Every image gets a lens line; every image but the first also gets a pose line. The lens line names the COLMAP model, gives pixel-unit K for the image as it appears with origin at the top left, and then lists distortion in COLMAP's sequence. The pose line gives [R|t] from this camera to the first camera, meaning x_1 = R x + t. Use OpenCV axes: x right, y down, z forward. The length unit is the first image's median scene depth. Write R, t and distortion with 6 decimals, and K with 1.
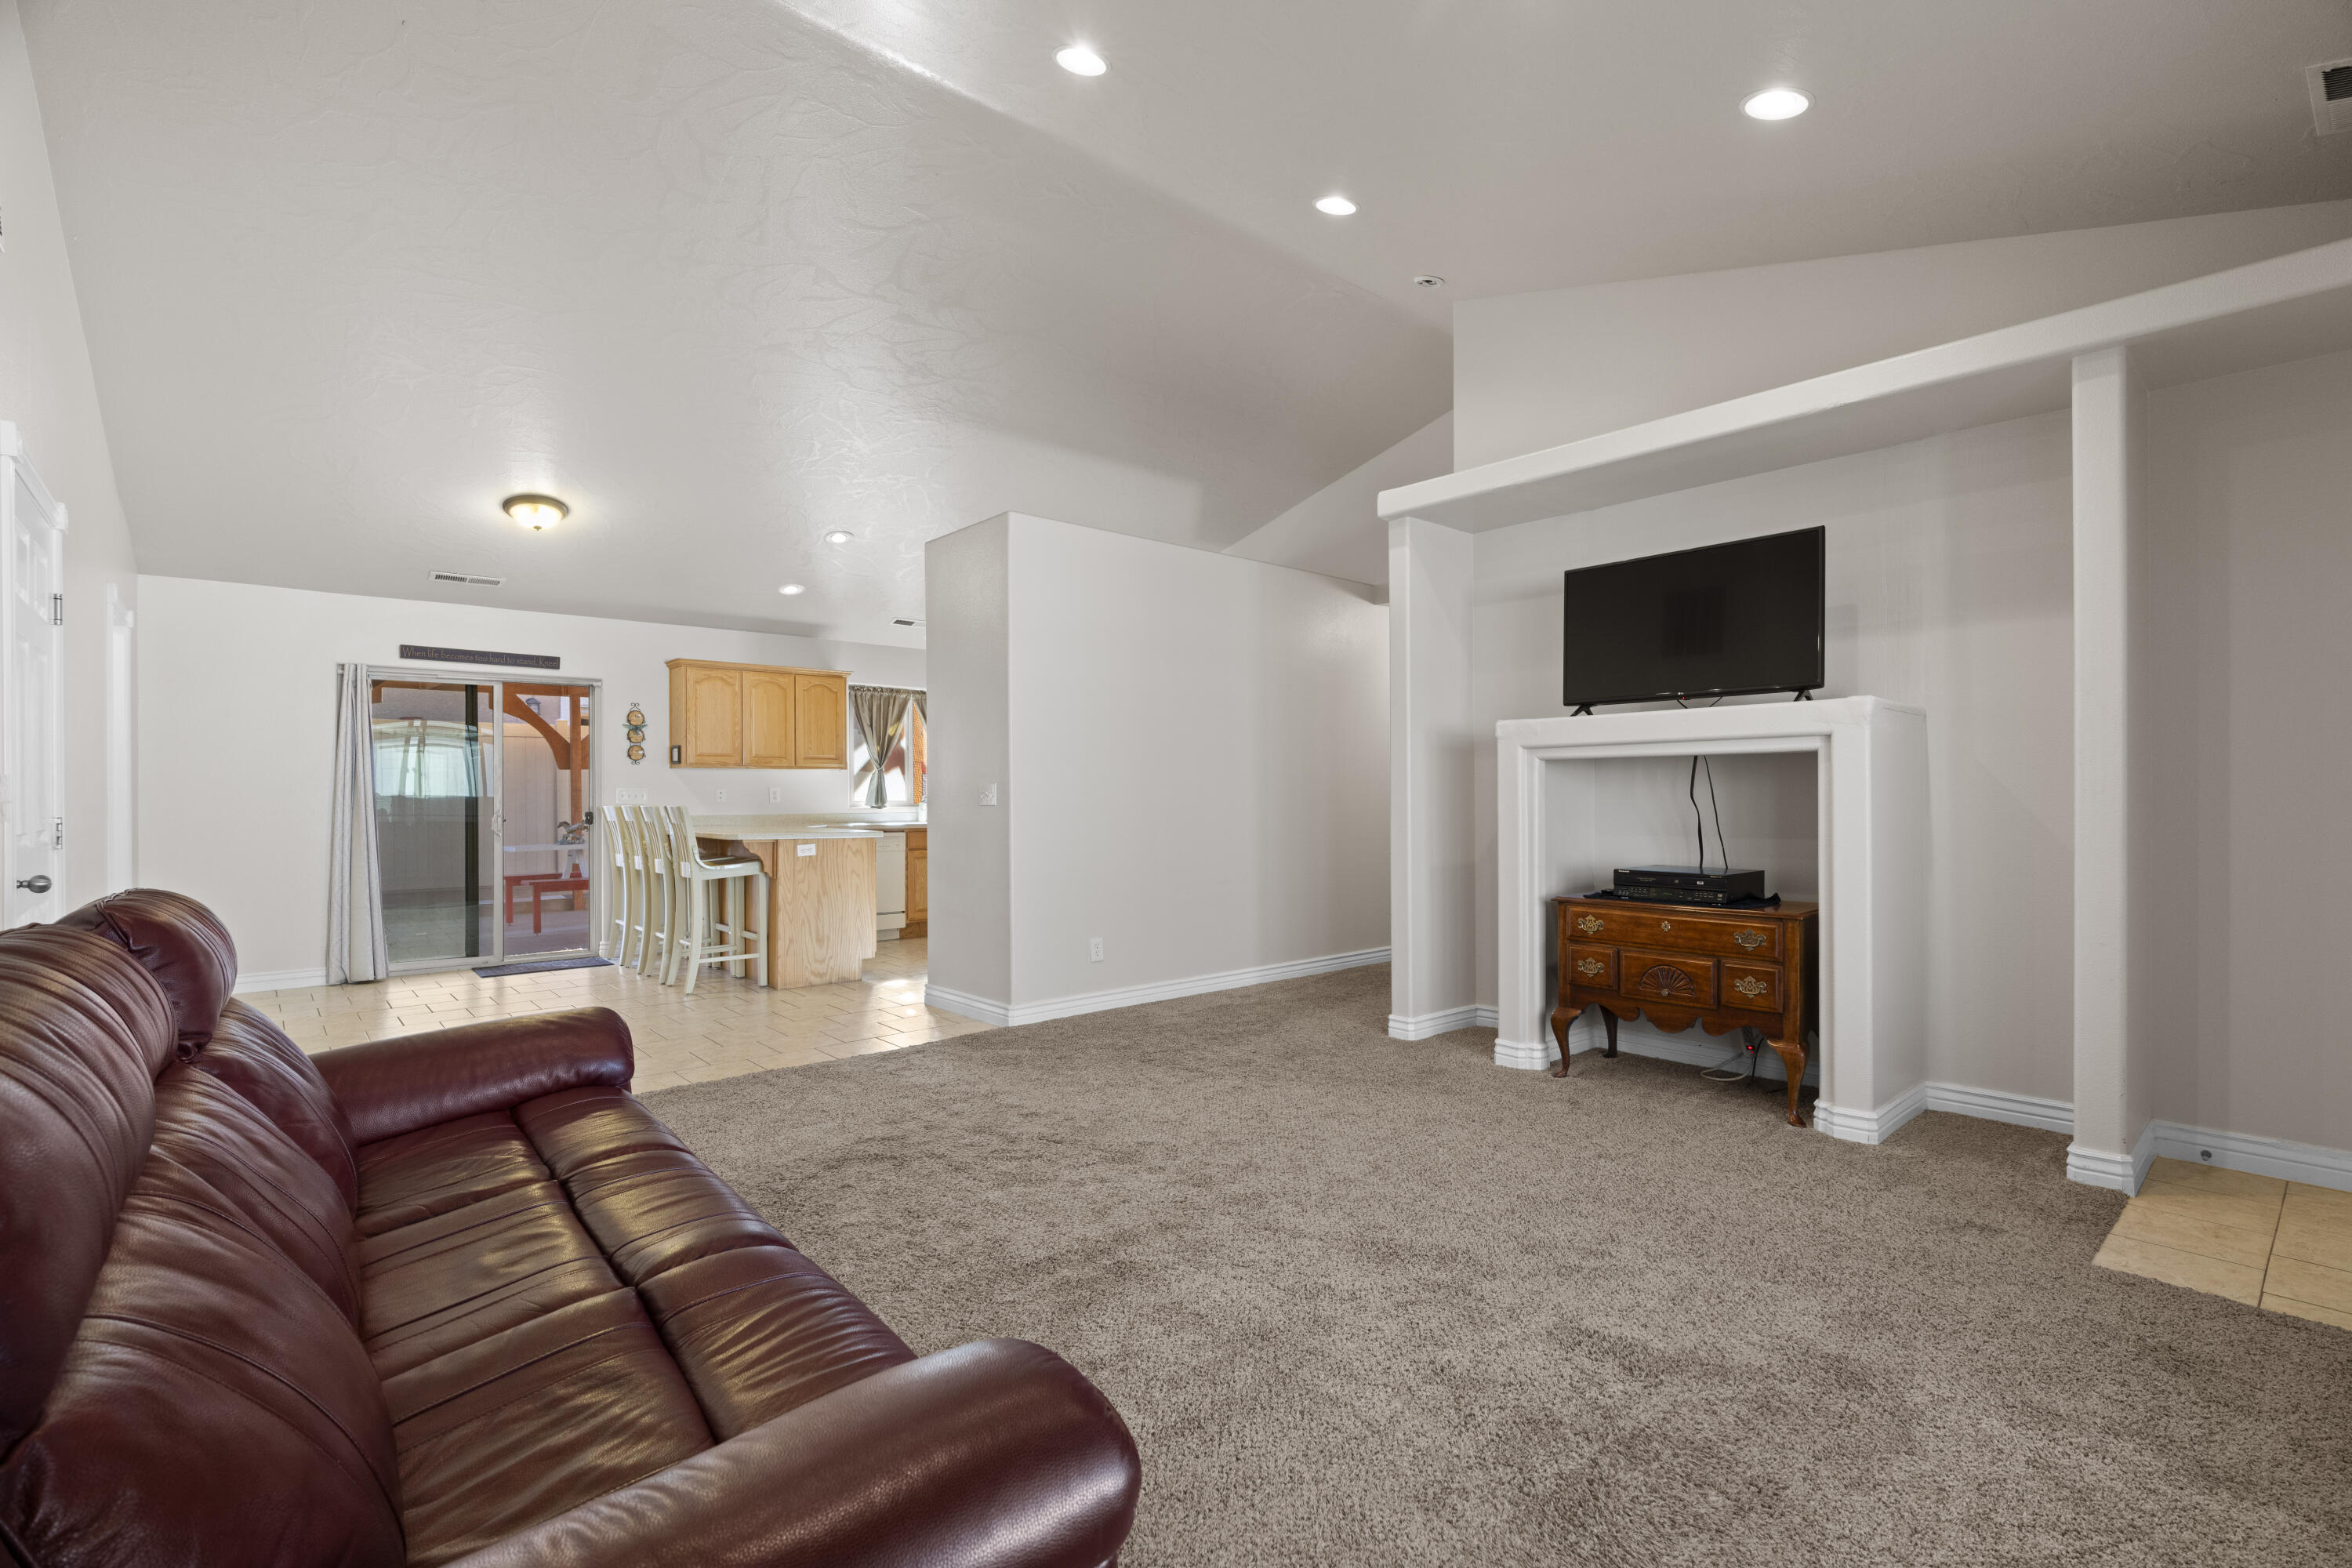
lens RADIAL K [[1056.2, 0, 1180.8], [0, 1056.2, 794.8], [0, 0, 1]] dist [0.000426, -0.000130]
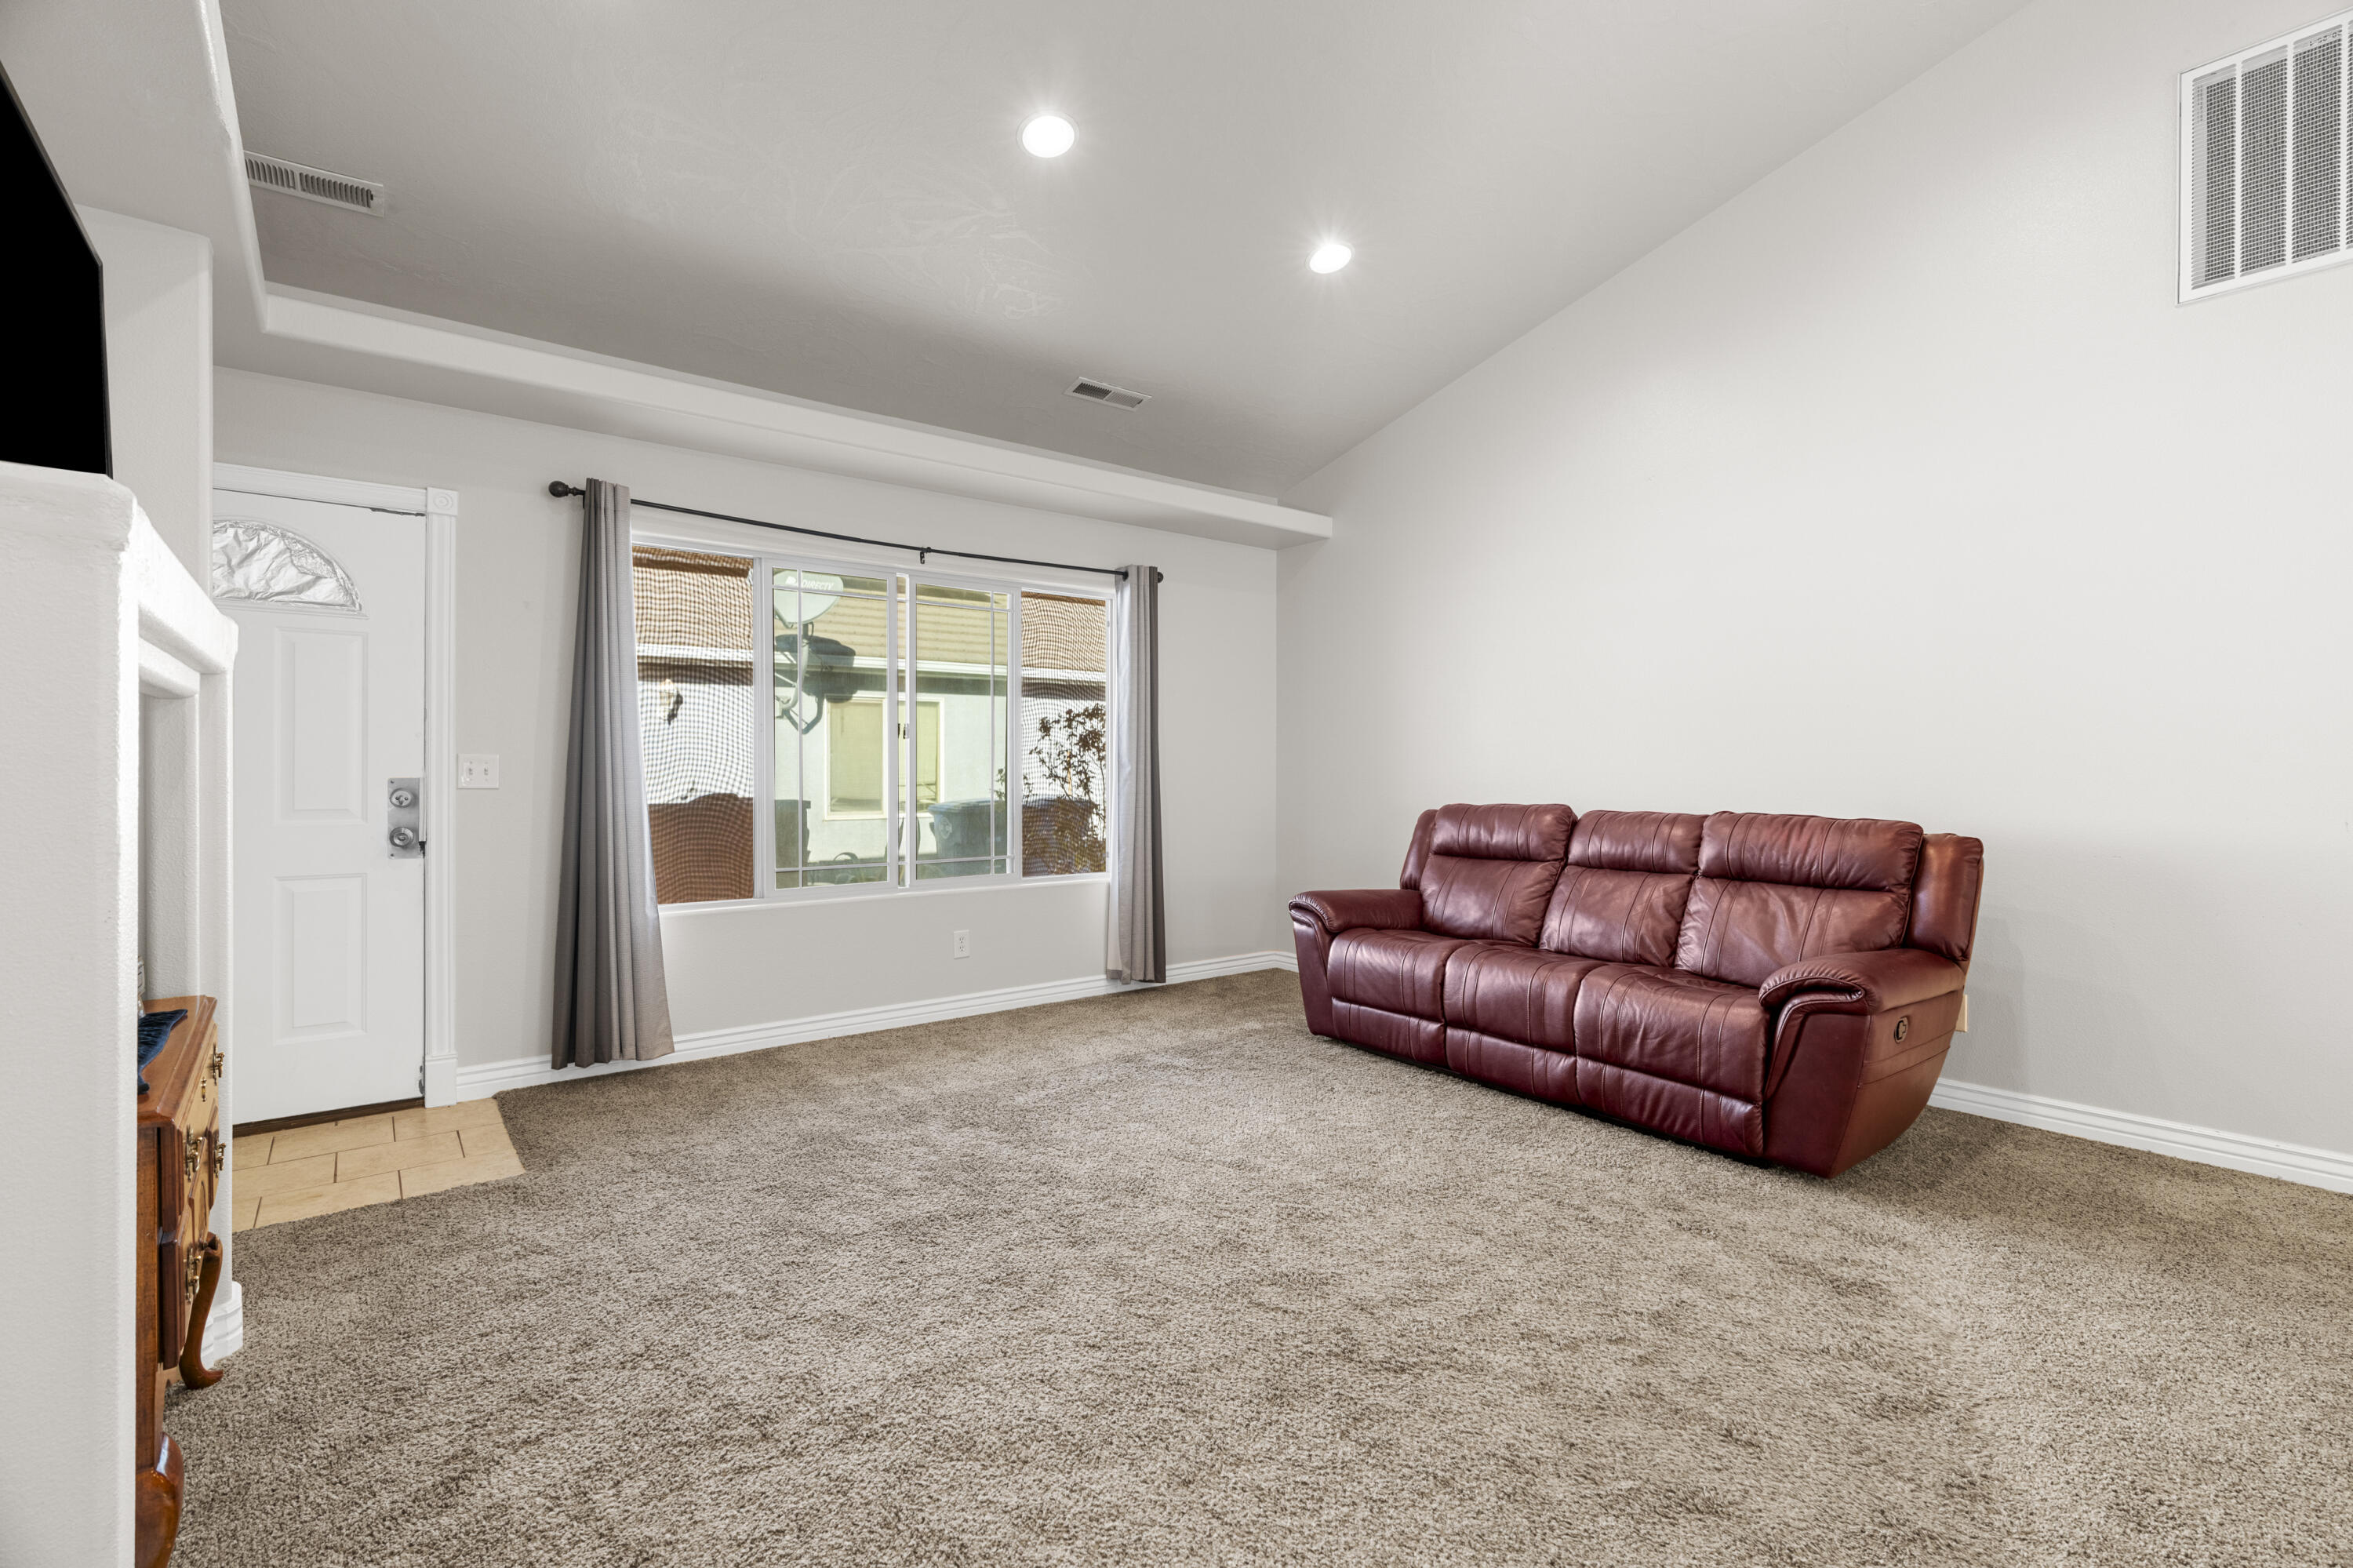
lens RADIAL K [[1049.1, 0, 1171.0], [0, 1049.1, 761.2], [0, 0, 1]] dist [-0.000477, -0.000358]
pose [[-0.998543, 0.005260, 0.053711, 0.028694], [0.004896, 0.999964, -0.006904, -0.000295], [-0.053745, -0.006631, -0.998533, 0.770241]]
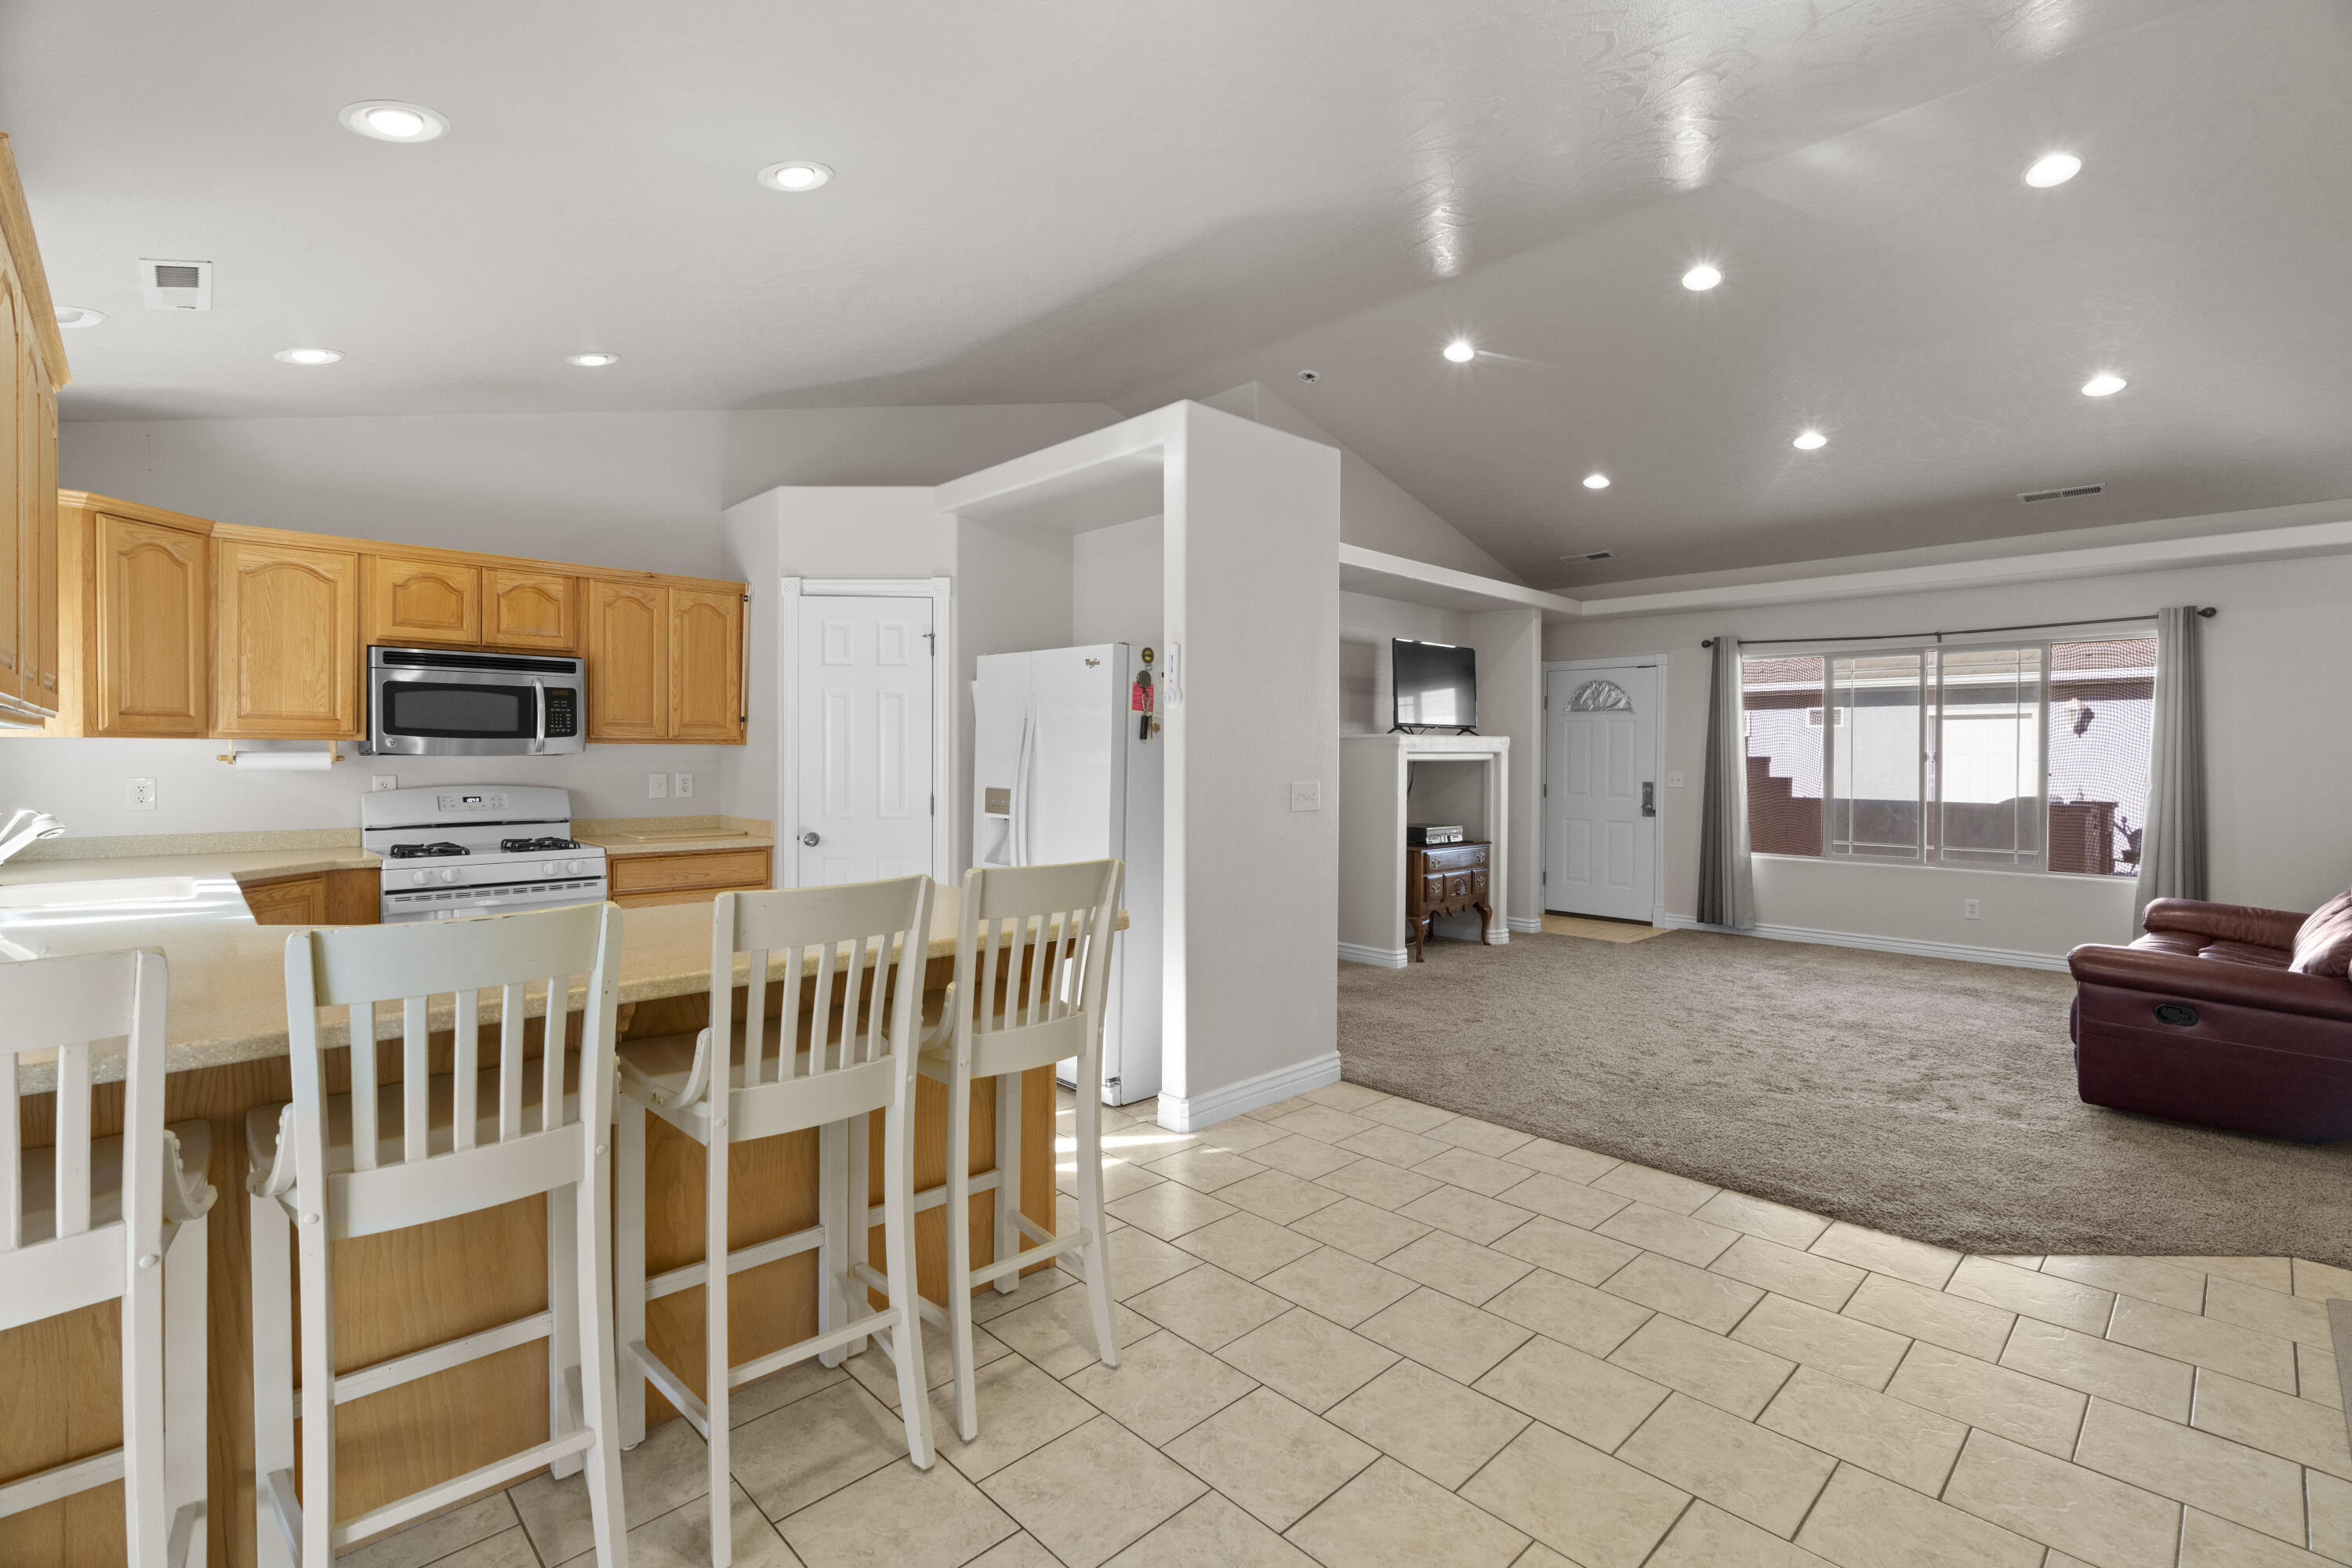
lens RADIAL K [[1059.9, 0, 1176.0], [0, 1059.9, 768.6], [0, 0, 1]] dist [0.000947, 0.000459]
pose [[-0.047470, -0.004750, 0.998861, -0.721886], [-0.000716, 0.999989, 0.004721, -0.017939], [-0.998872, -0.000491, -0.047473, 0.860796]]
